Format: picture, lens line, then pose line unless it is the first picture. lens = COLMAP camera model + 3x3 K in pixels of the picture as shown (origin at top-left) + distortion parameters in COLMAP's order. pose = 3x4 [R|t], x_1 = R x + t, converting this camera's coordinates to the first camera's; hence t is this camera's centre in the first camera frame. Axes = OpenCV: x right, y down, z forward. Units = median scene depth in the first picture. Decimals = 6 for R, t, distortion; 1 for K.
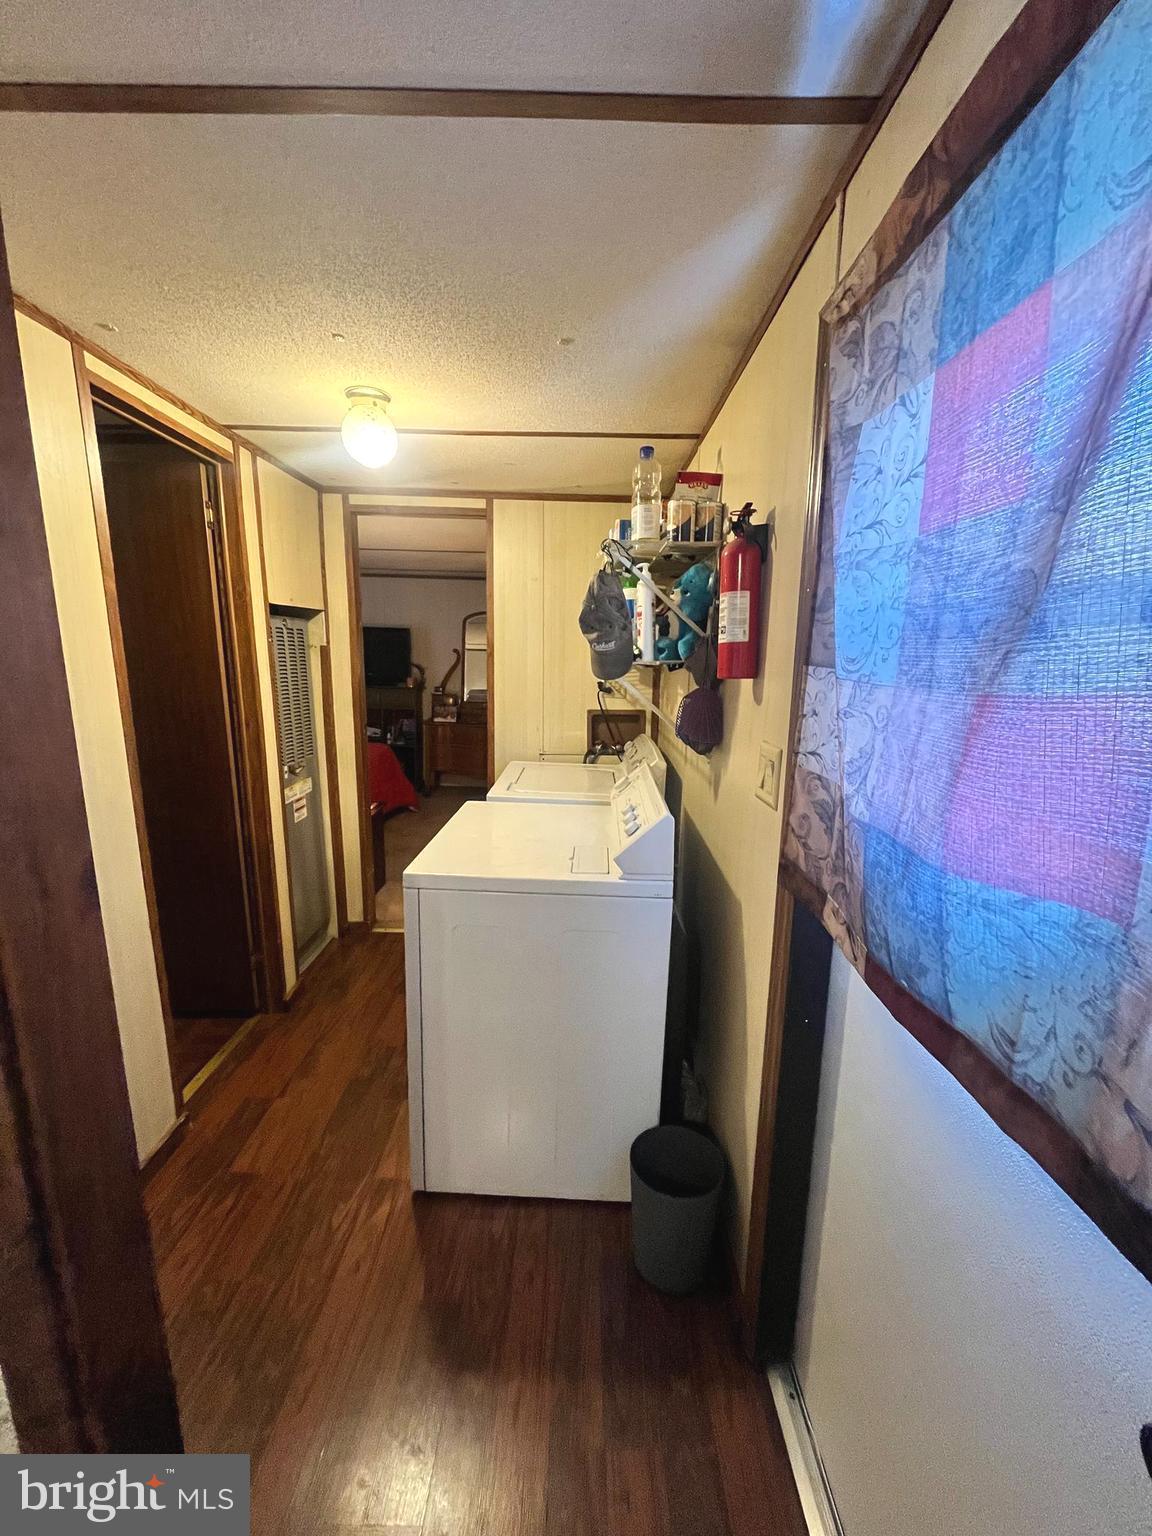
lens RADIAL K [[616.7, 0, 578.8], [0, 616.7, 771.6], [0, 0, 1]] dist [-0.003408, 0.000102]
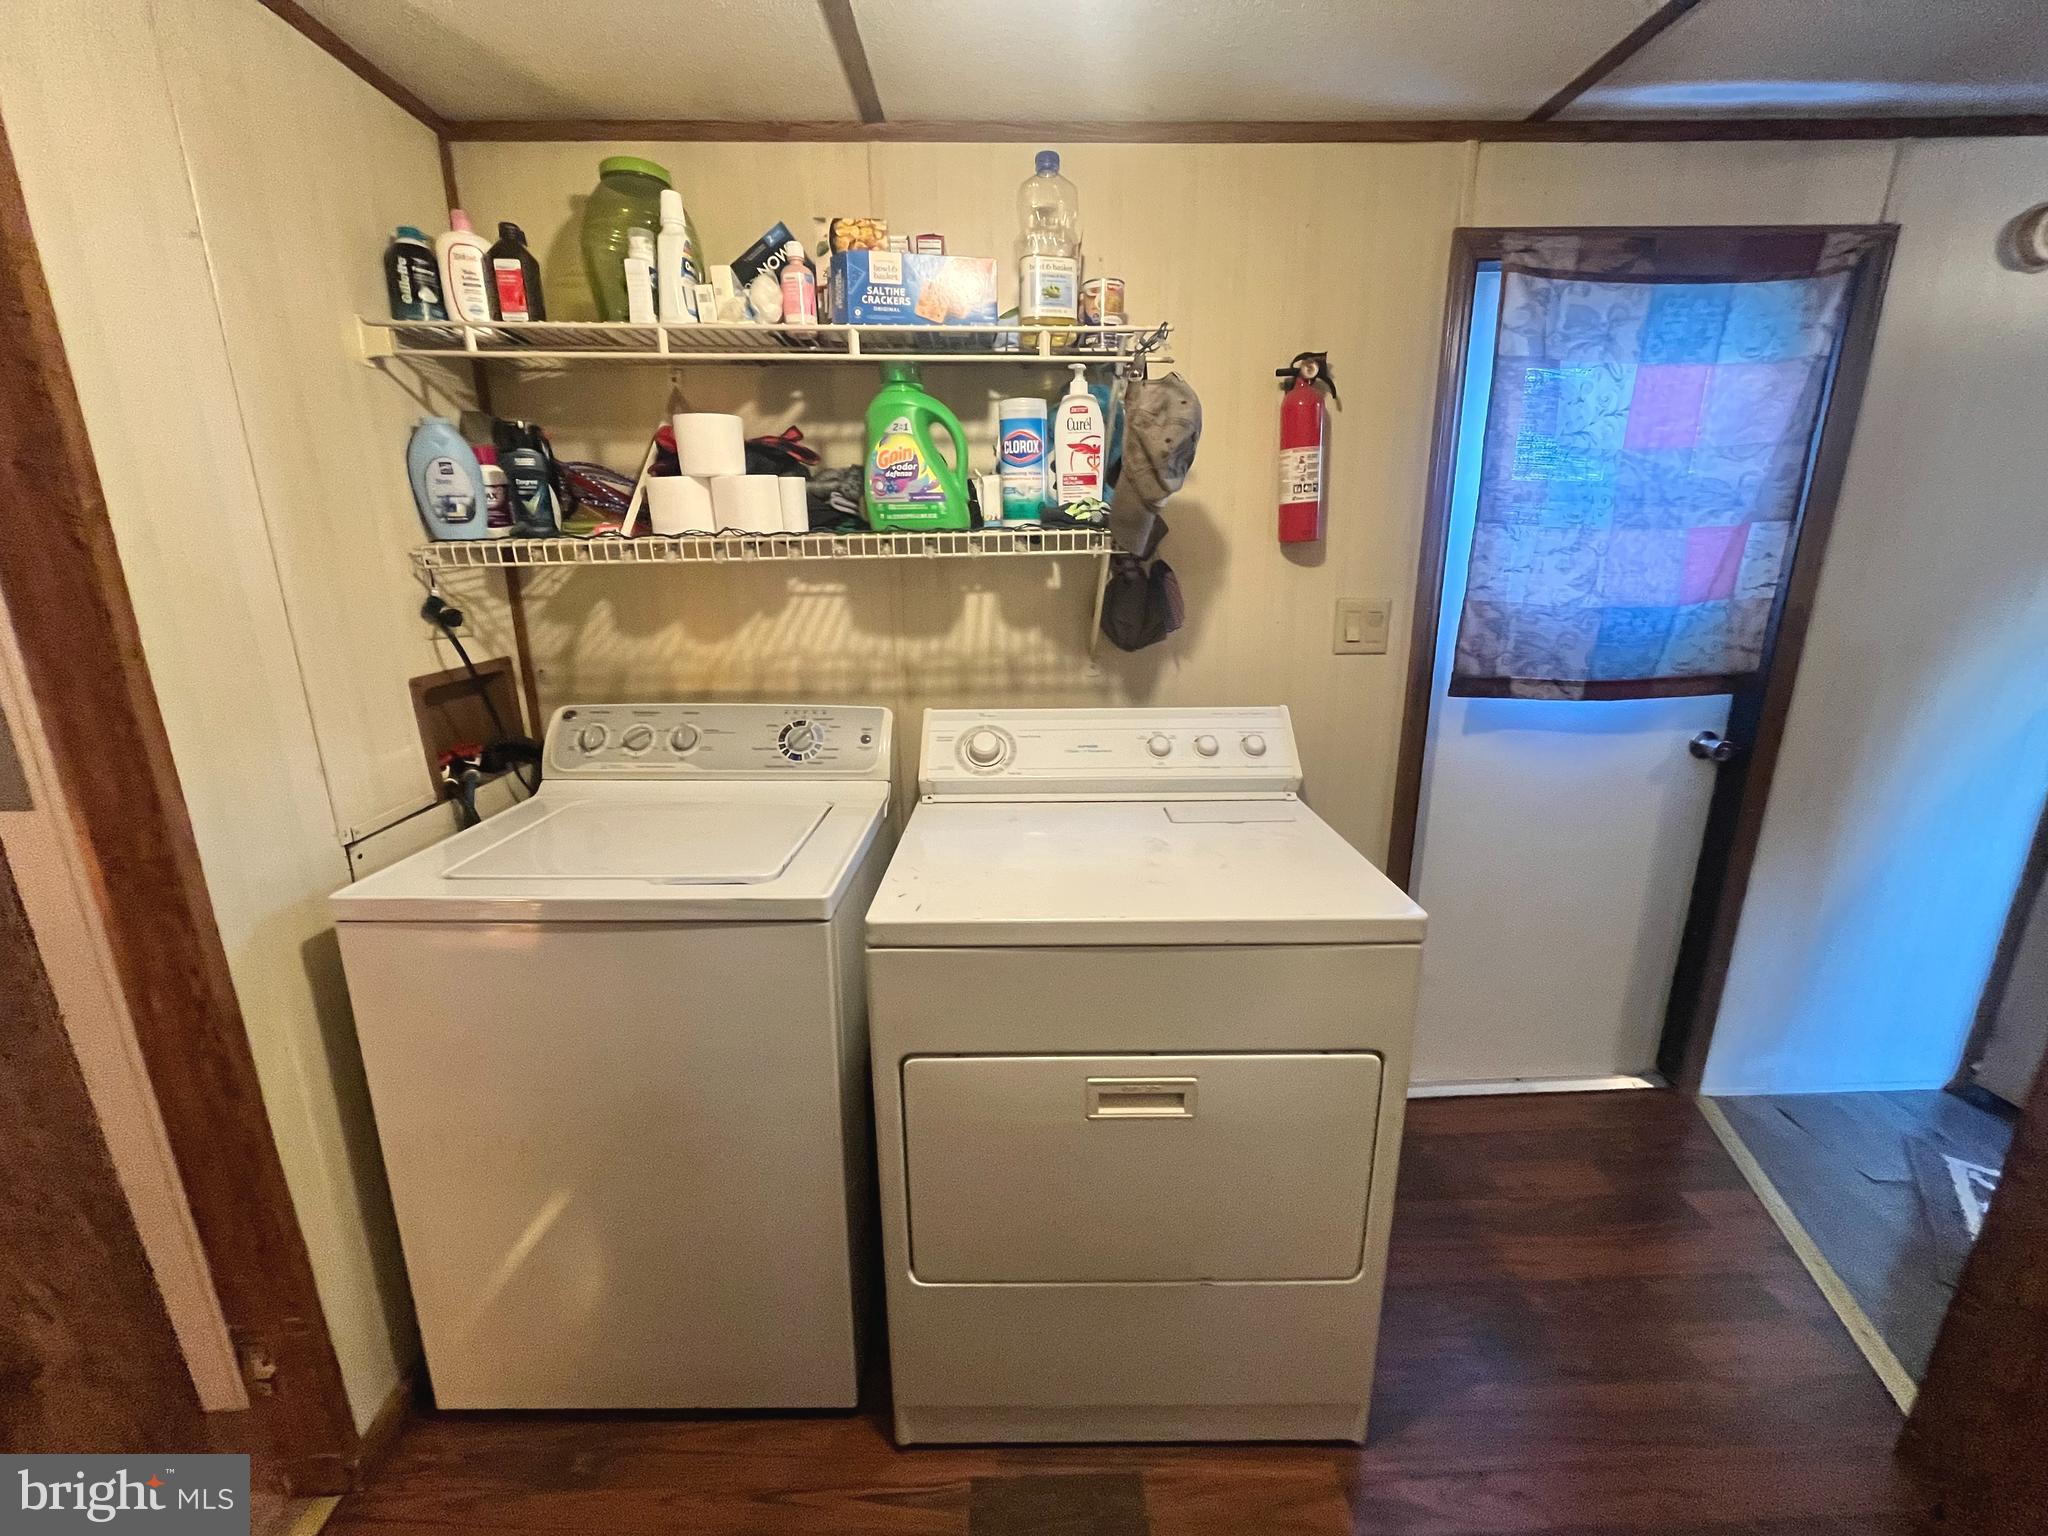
lens RADIAL K [[822.3, 0, 1027.8], [0, 822.3, 765.3], [0, 0, 1]] dist [-0.003408, 0.000102]
pose [[-0.025087, -0.277518, 0.960393, -0.813453], [0.196346, 0.940615, 0.276931, -0.201447], [-0.980214, 0.195517, 0.030893, 1.120502]]
